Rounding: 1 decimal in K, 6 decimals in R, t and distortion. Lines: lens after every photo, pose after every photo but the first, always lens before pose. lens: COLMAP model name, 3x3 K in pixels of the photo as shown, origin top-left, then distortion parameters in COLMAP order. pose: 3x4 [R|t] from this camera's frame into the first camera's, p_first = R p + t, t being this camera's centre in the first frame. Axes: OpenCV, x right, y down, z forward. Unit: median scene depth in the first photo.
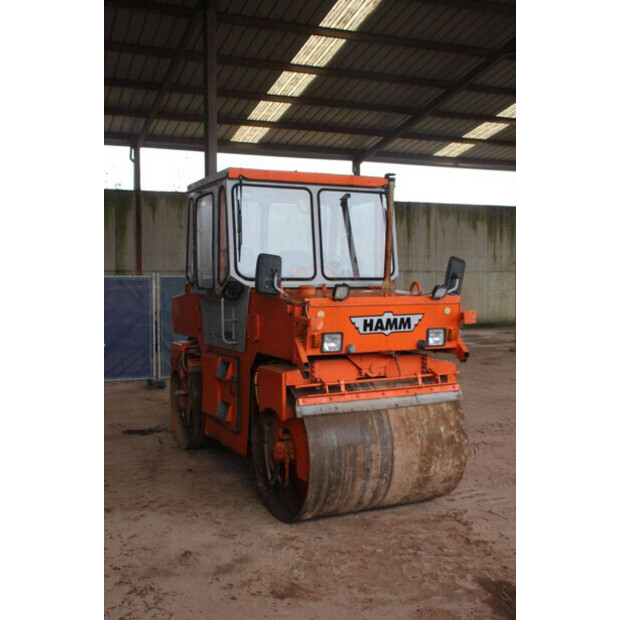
lens RADIAL K [[759.4, 0, 310.0], [0, 759.4, 310.0], [0, 0, 1]] dist [0.006402, 0.044644]
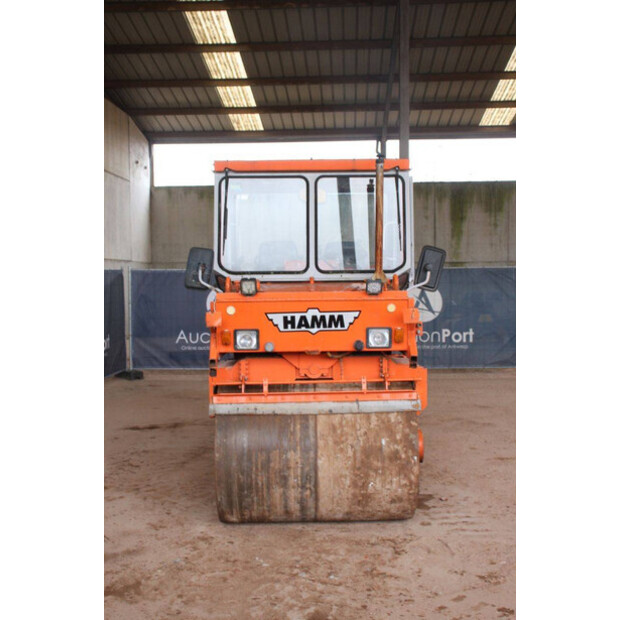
lens RADIAL K [[759.4, 0, 310.0], [0, 759.4, 310.0], [0, 0, 1]] dist [0.006402, 0.044644]
pose [[0.898837, 0.017493, -0.437934, 0.492204], [-0.011962, 0.999810, 0.015385, -0.009407], [0.438120, -0.008590, 0.898875, 0.173346]]
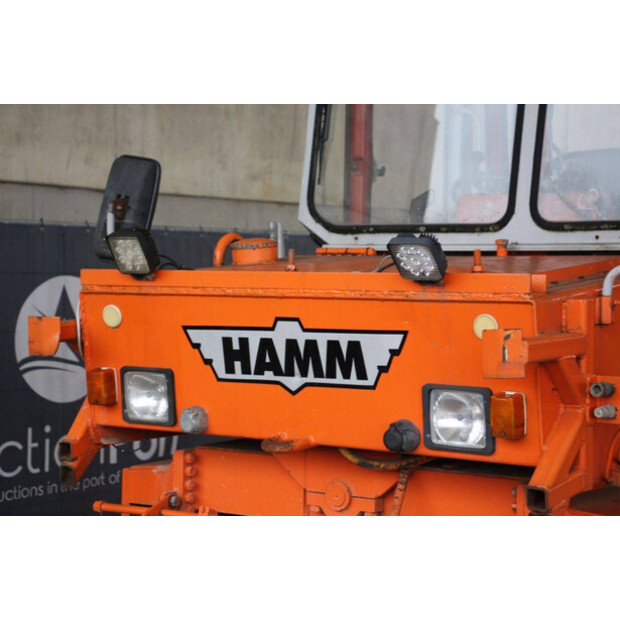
lens RADIAL K [[1514.1, 0, 310.0], [0, 1514.1, 310.0], [0, 0, 1]] dist [0.312500, 0.110472]
pose [[0.469307, 0.034534, -0.882359, 0.652970], [-0.049780, 0.998681, 0.012610, -0.009290], [0.881631, 0.038006, 0.470407, 0.700022]]
